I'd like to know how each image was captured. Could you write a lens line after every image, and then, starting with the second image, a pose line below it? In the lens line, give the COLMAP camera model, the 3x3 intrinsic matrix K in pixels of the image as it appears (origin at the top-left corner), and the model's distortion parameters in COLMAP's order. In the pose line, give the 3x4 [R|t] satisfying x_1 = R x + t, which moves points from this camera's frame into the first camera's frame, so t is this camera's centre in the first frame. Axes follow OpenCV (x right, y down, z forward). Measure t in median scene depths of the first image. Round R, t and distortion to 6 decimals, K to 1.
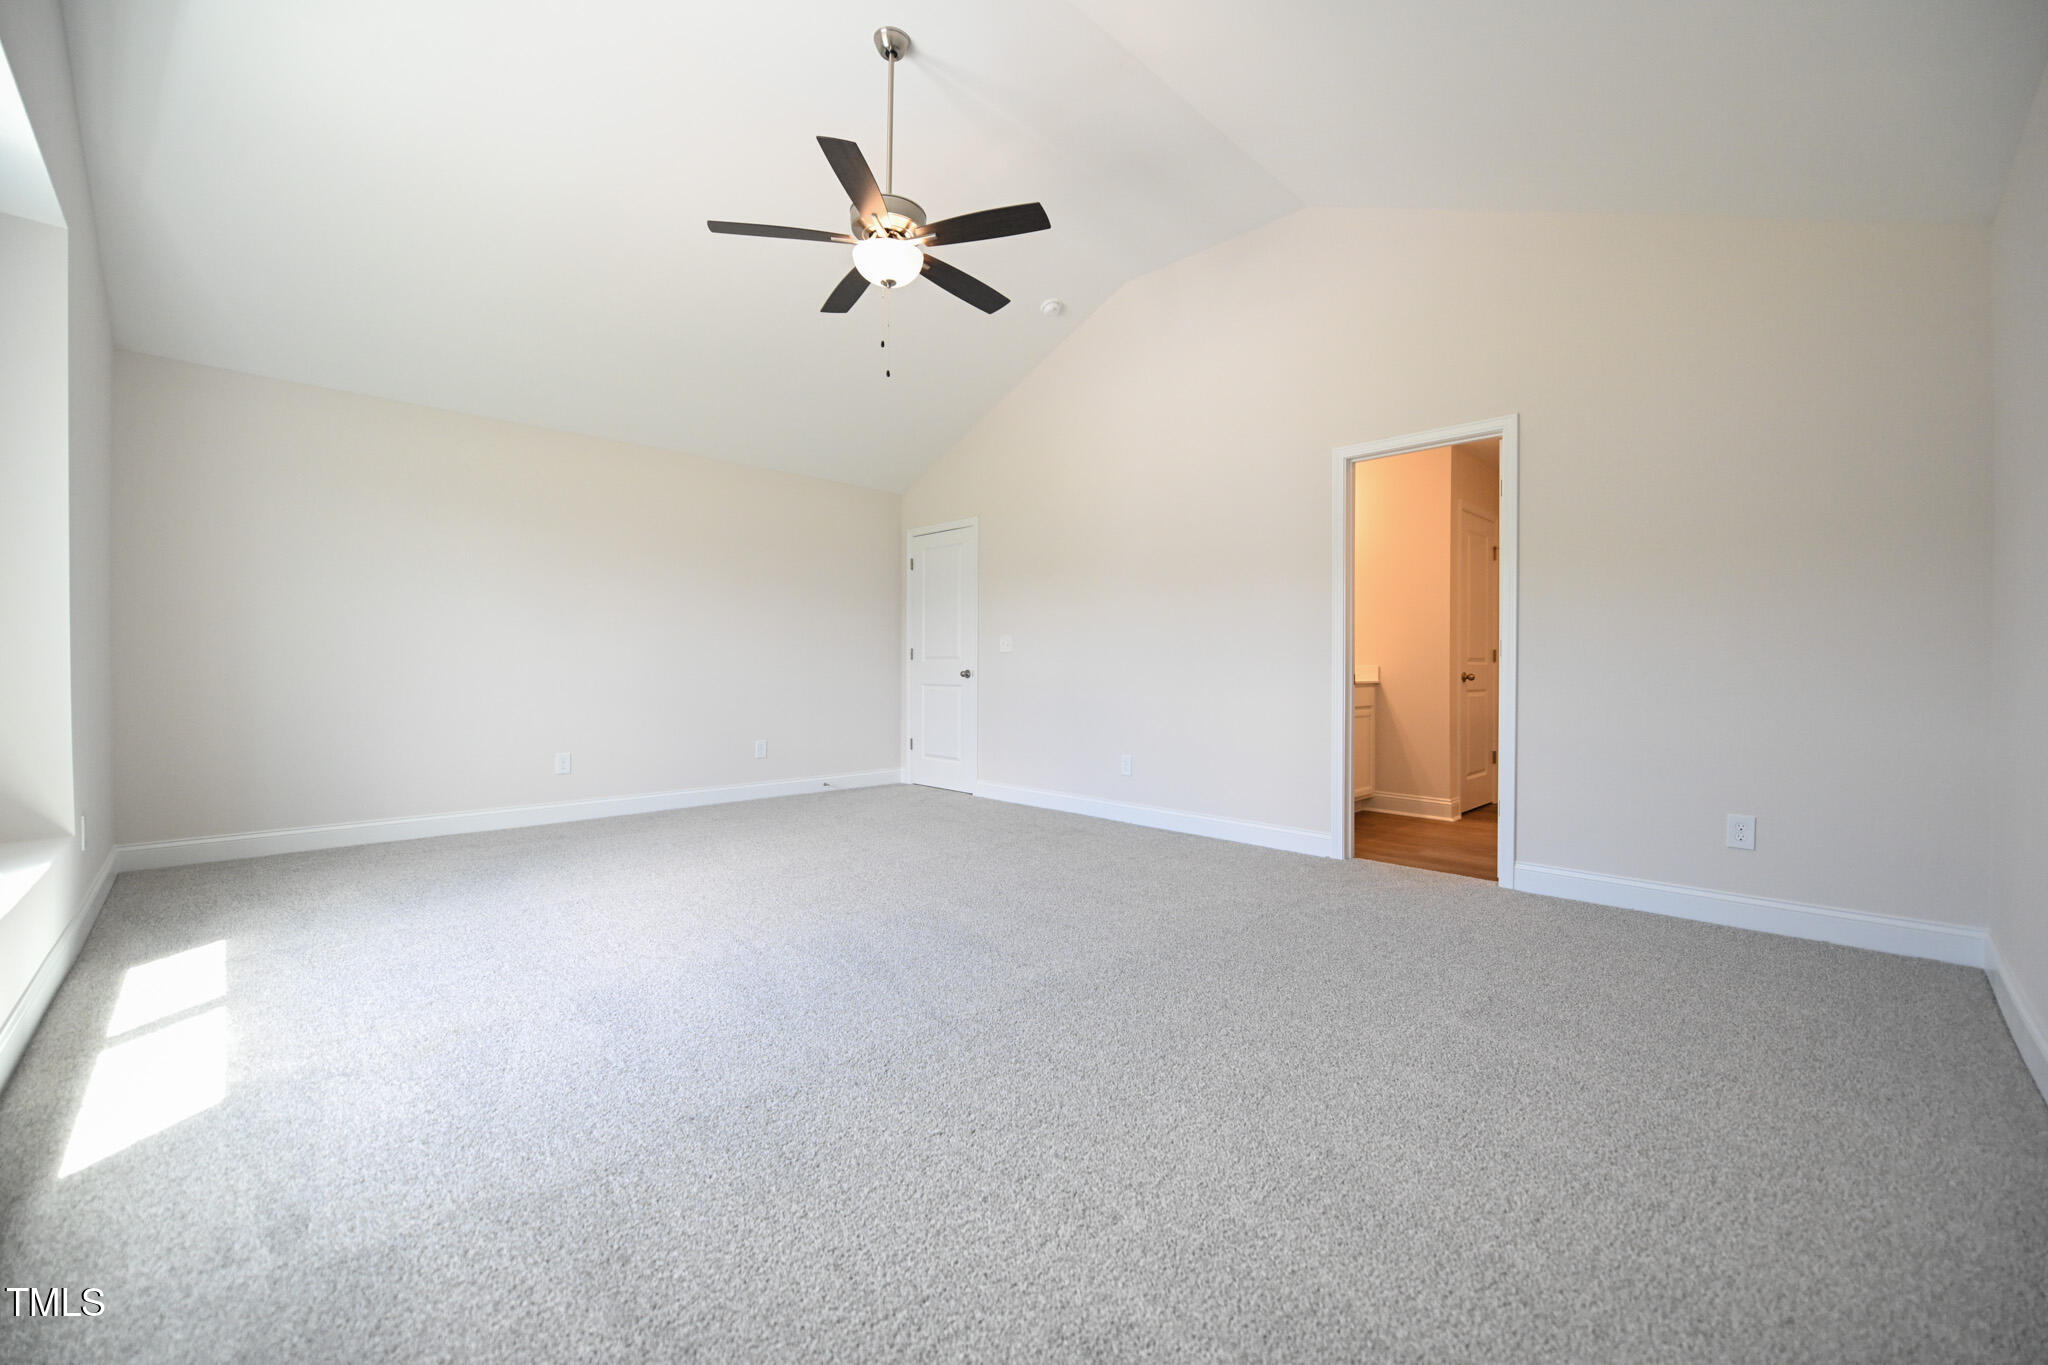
lens RADIAL K [[811.8, 0, 1023.3], [0, 811.8, 672.1], [0, 0, 1]] dist [-0.013500, 0.000023]
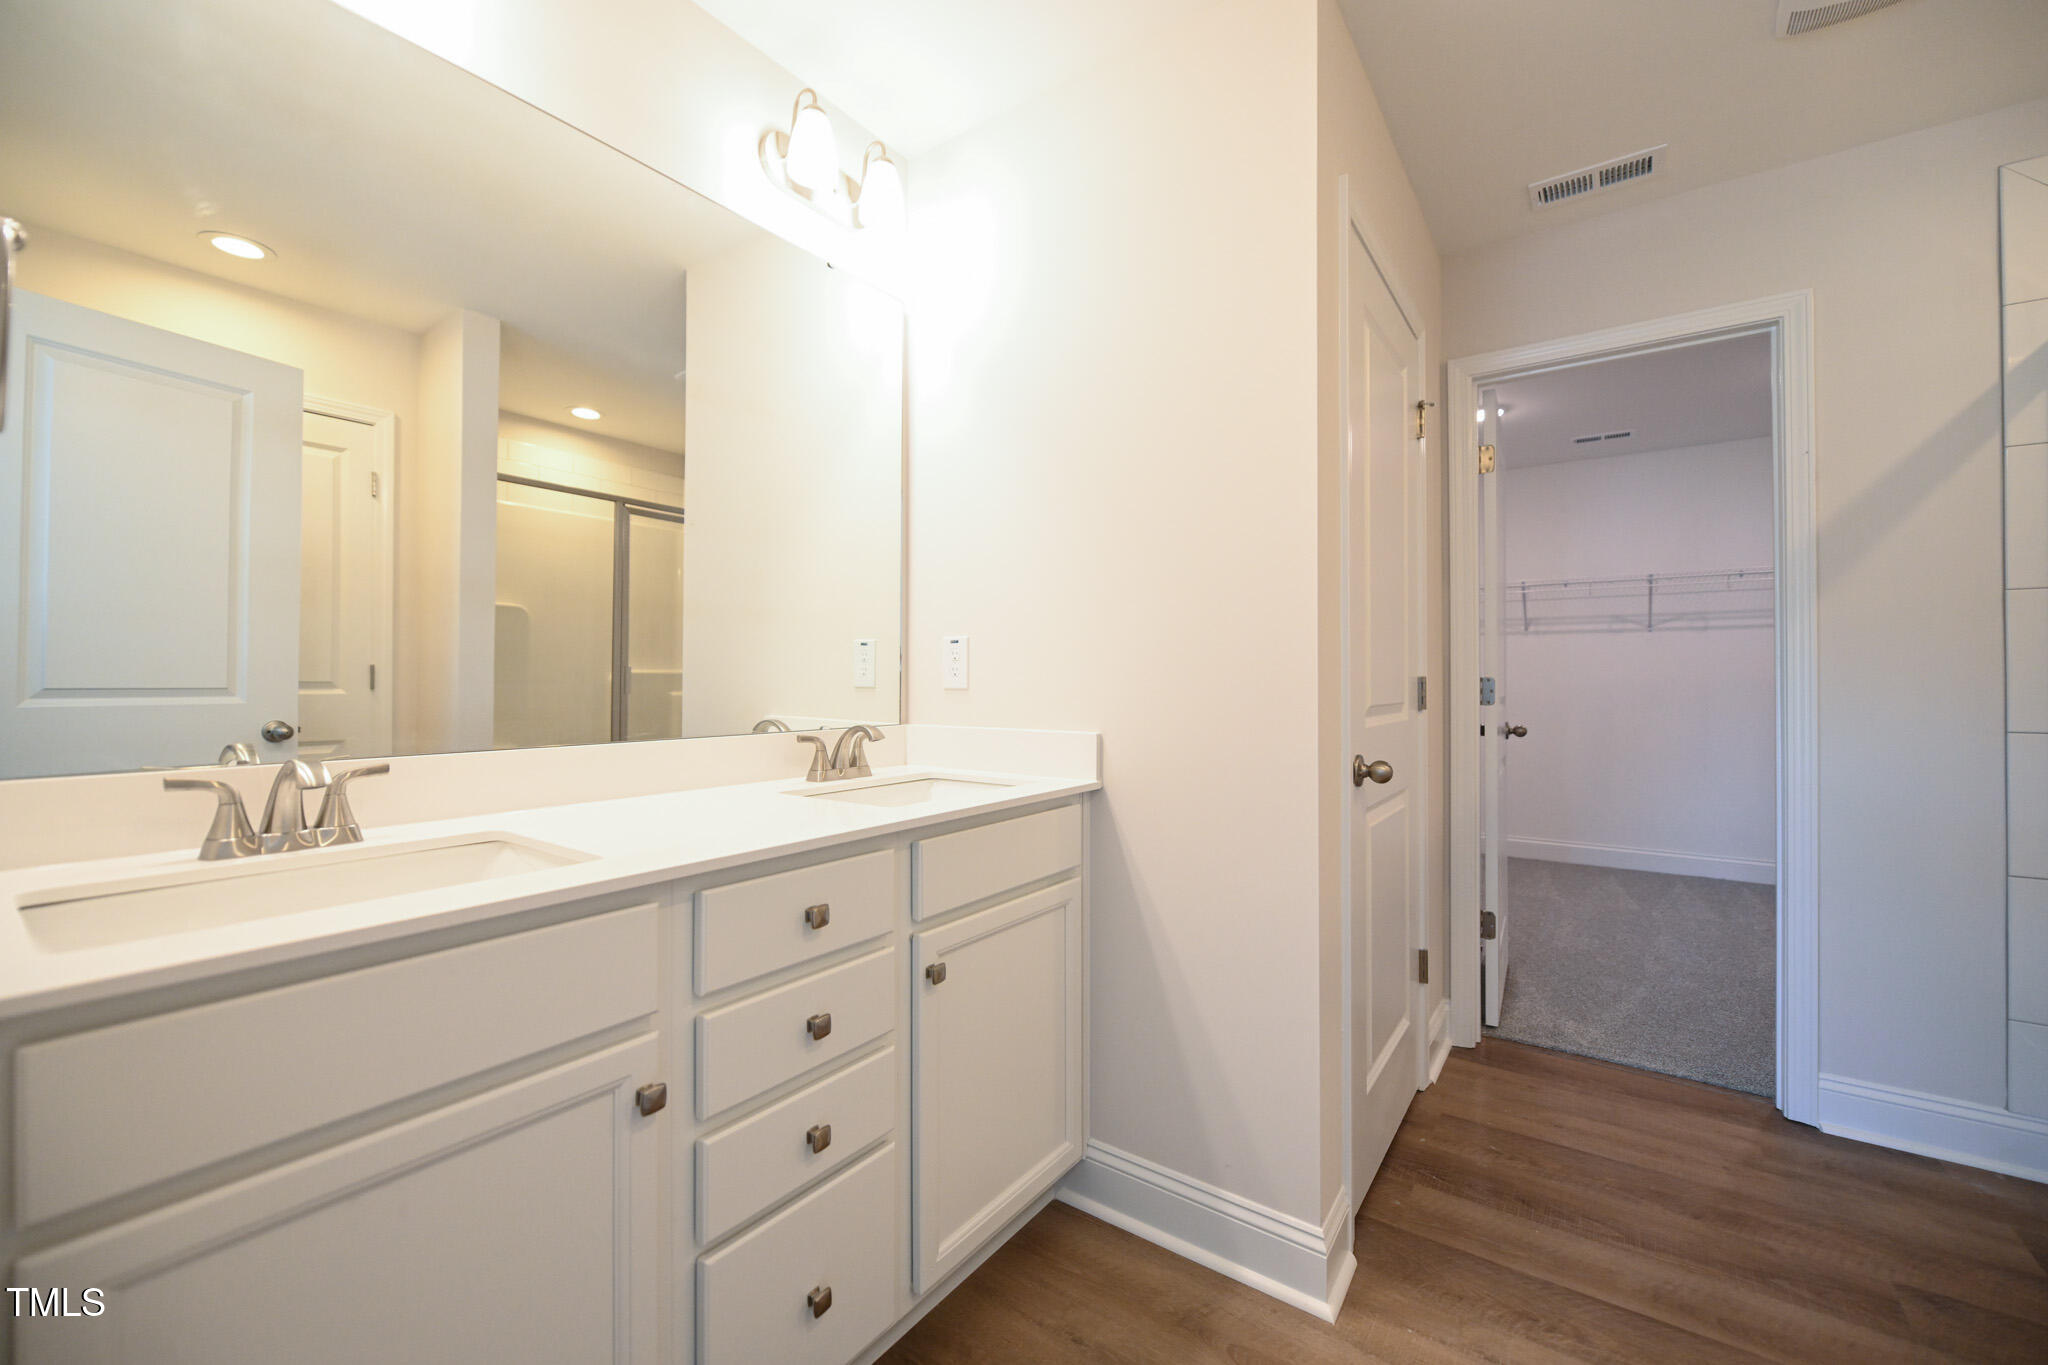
lens RADIAL K [[811.8, 0, 1020.8], [0, 811.8, 675.4], [0, 0, 1]] dist [-0.013500, 0.000023]
pose [[0.987146, 0.000356, 0.159822, 0.363585], [0.001034, 0.999962, -0.008614, -0.027299], [-0.159819, 0.008669, 0.987108, 0.706250]]
